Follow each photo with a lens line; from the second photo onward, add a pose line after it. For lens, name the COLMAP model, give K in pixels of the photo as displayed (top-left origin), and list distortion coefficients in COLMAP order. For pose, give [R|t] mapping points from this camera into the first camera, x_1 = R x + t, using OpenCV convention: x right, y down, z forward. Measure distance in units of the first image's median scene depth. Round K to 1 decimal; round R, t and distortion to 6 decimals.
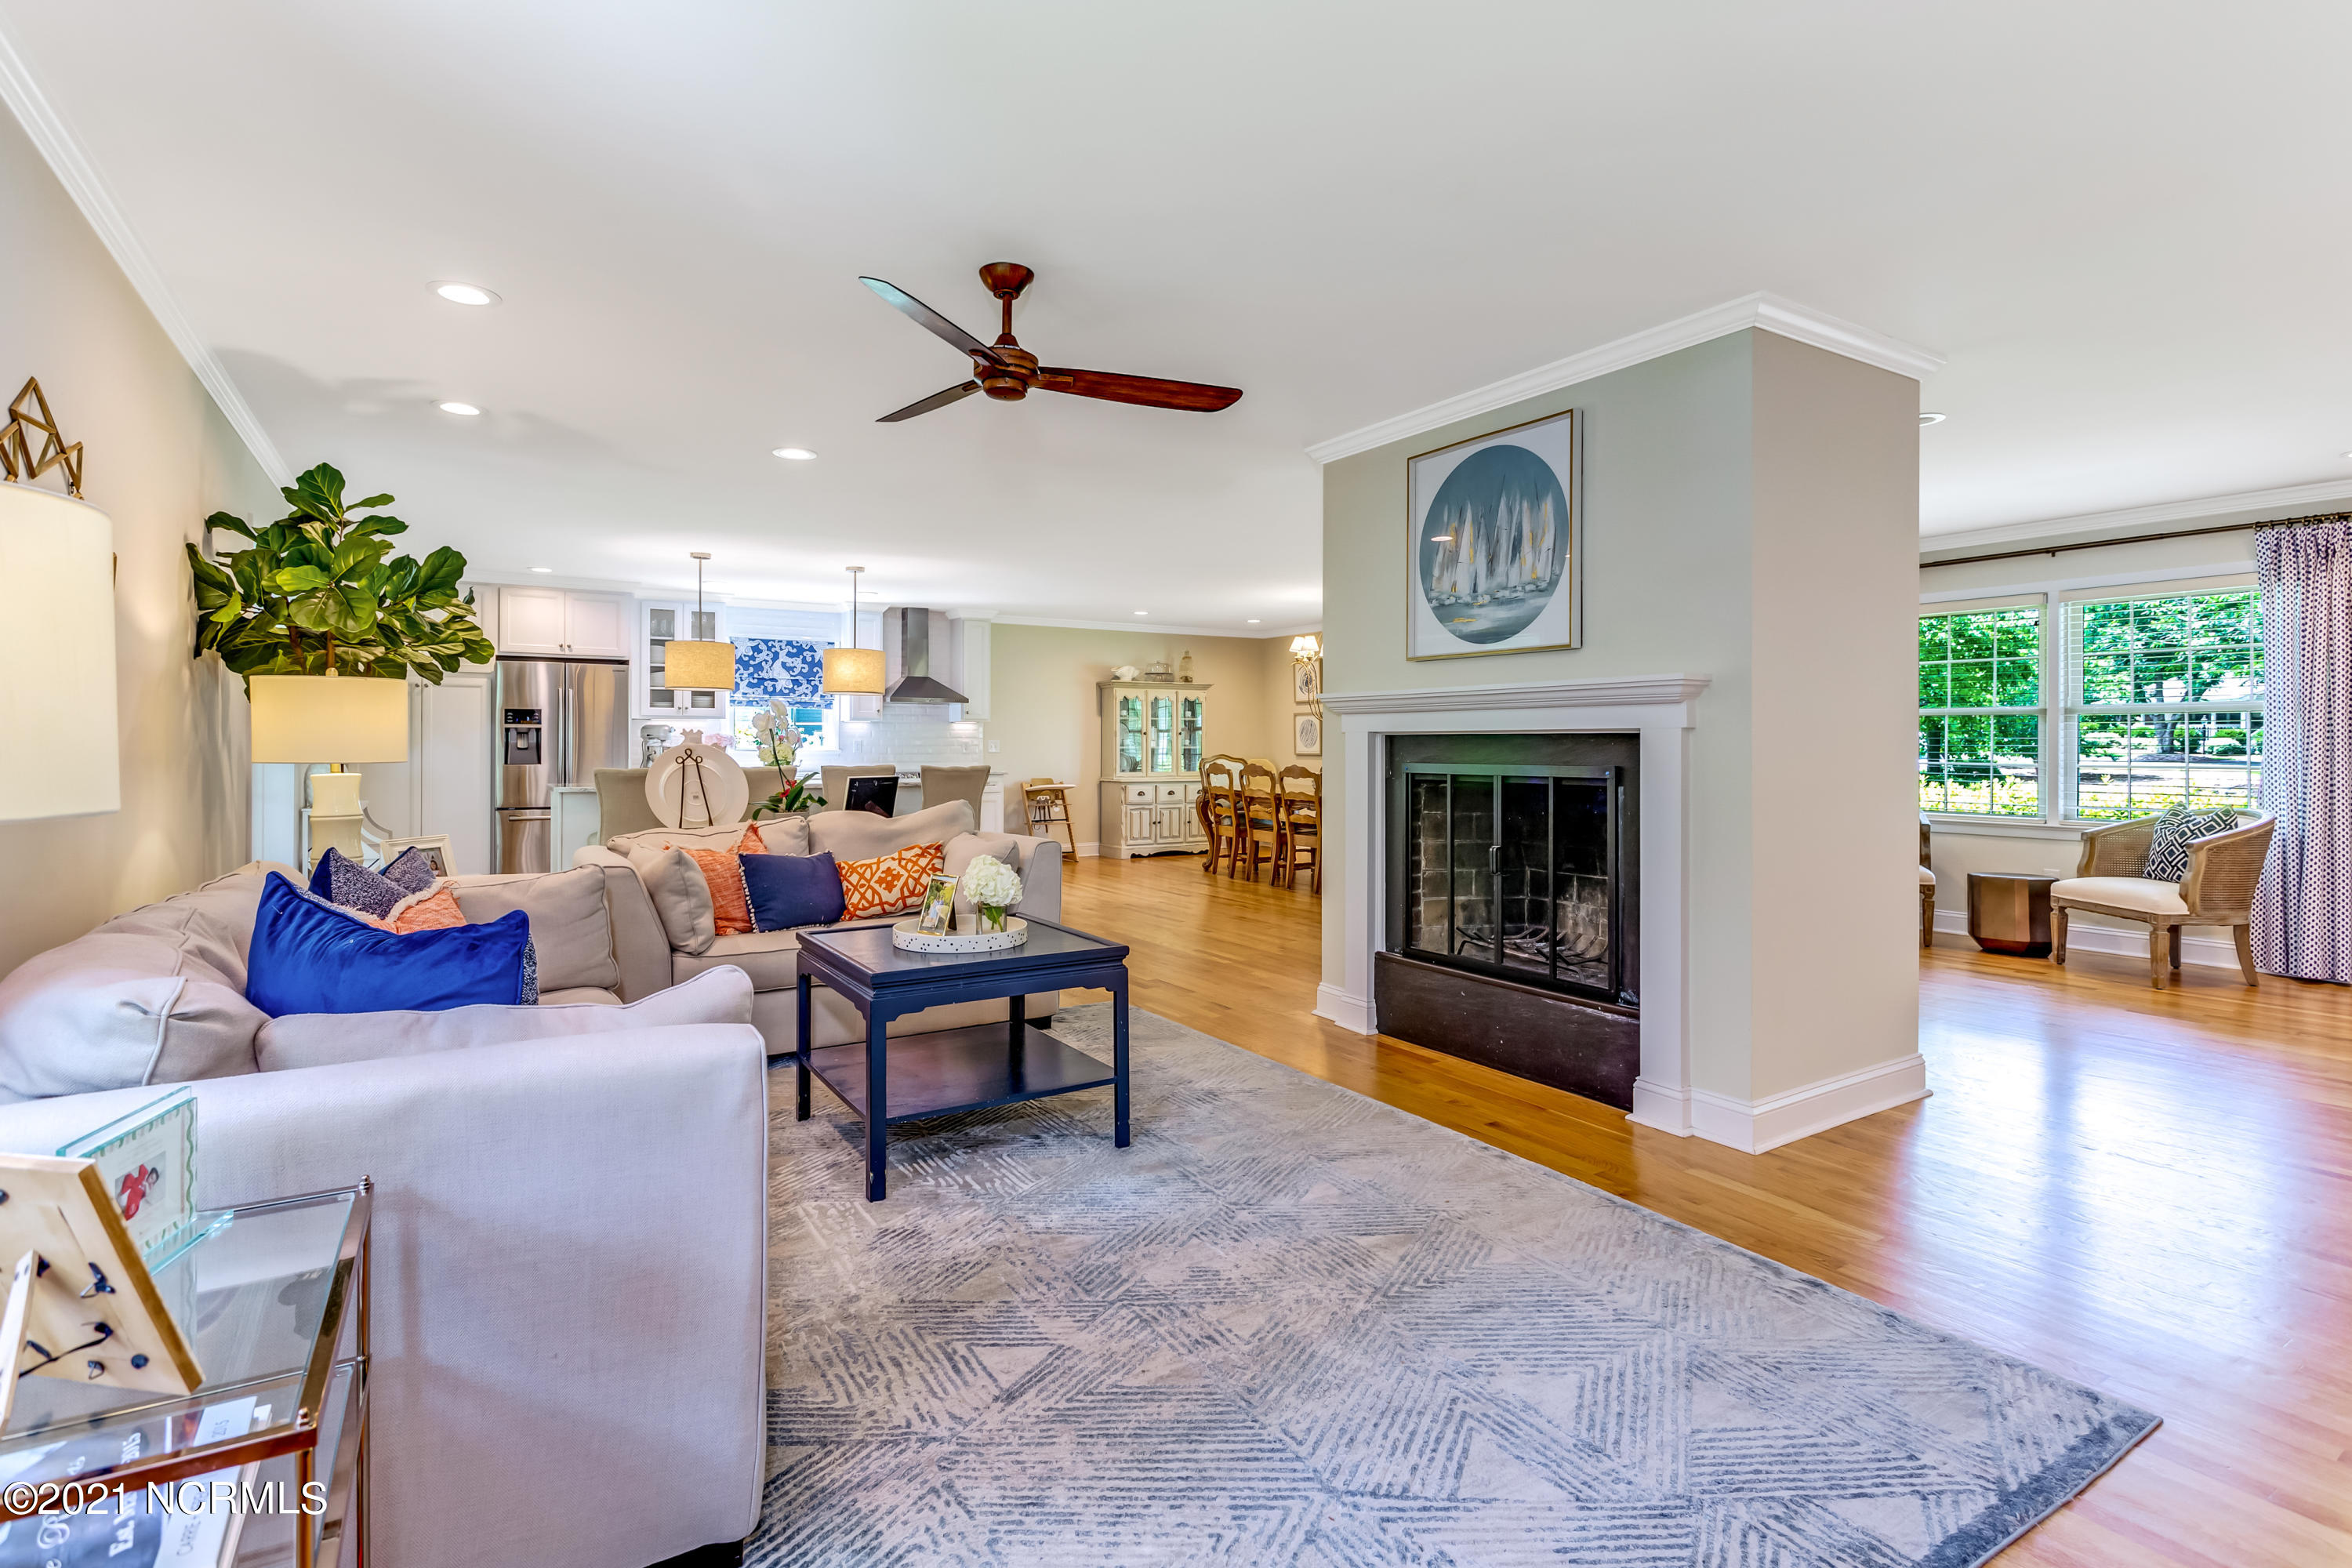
lens RADIAL K [[1139.9, 0, 1177.7], [0, 1139.9, 765.6], [0, 0, 1]] dist [-0.000207, -0.000003]
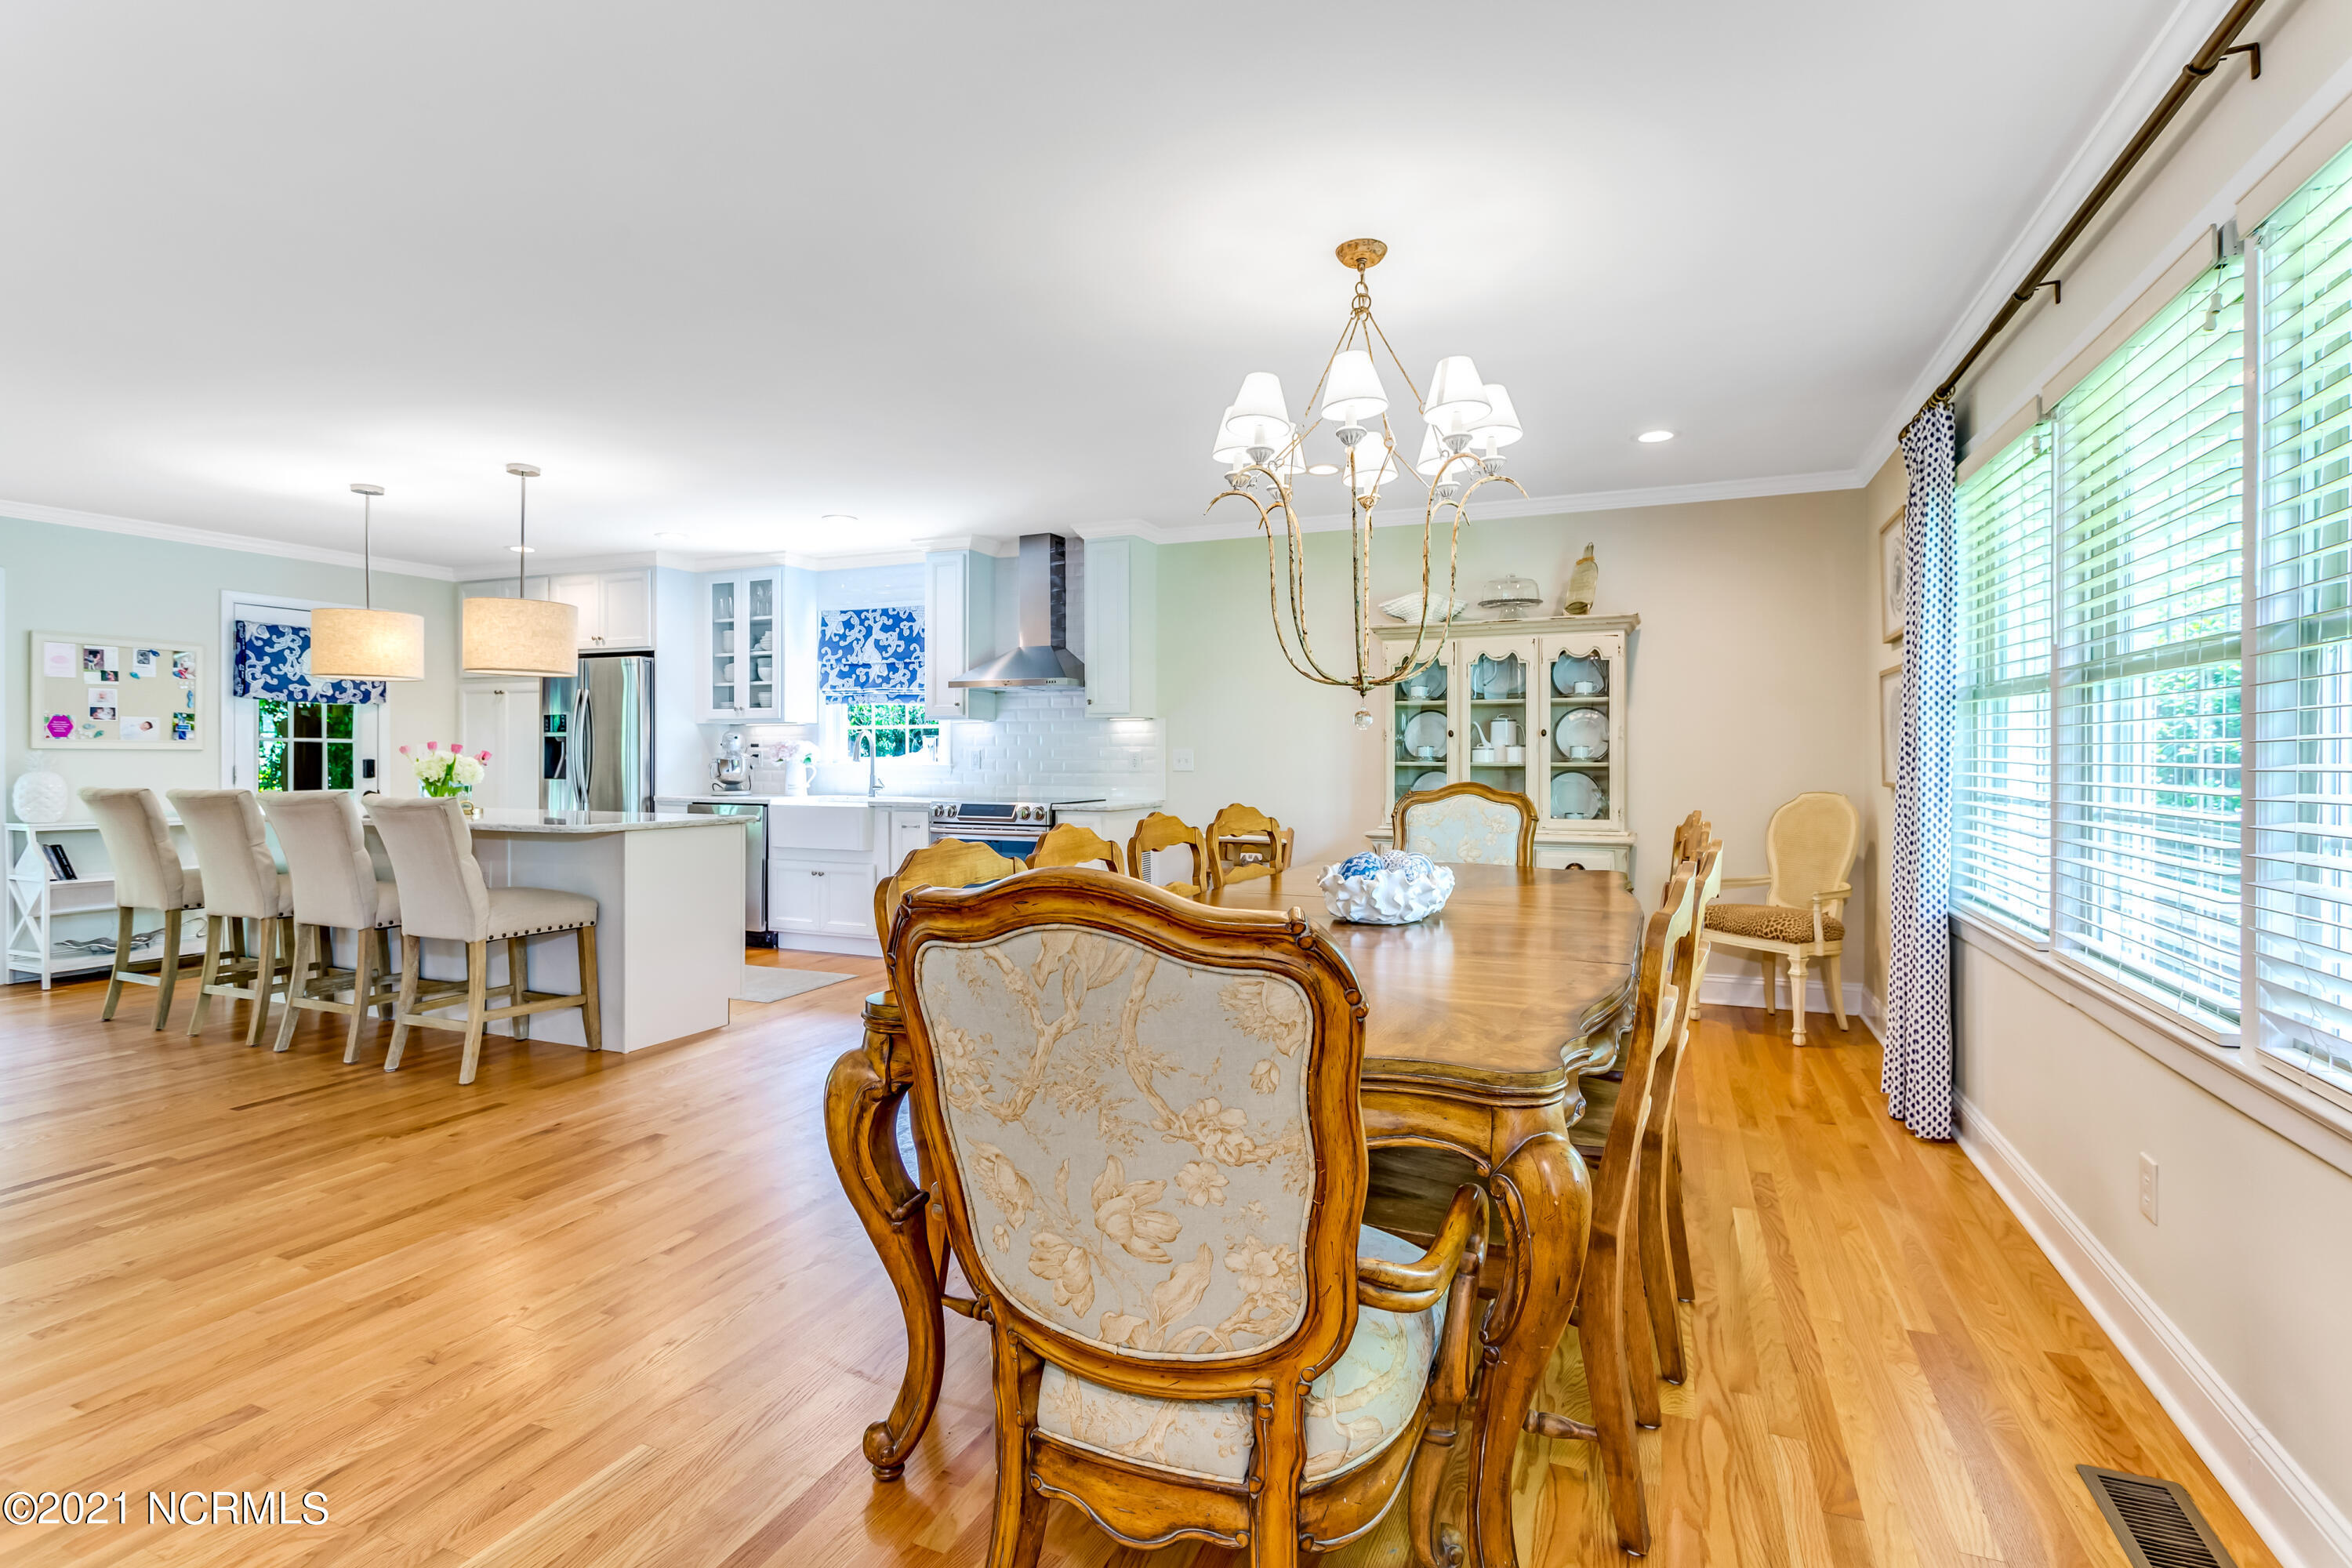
lens RADIAL K [[1139.9, 0, 1182.1], [0, 1139.9, 769.7], [0, 0, 1]] dist [-0.000207, -0.000003]
pose [[0.587074, 0.007976, -0.809494, 0.336222], [-0.013177, 0.999913, 0.000296, -0.012985], [0.809426, 0.010493, 0.587128, 0.737324]]
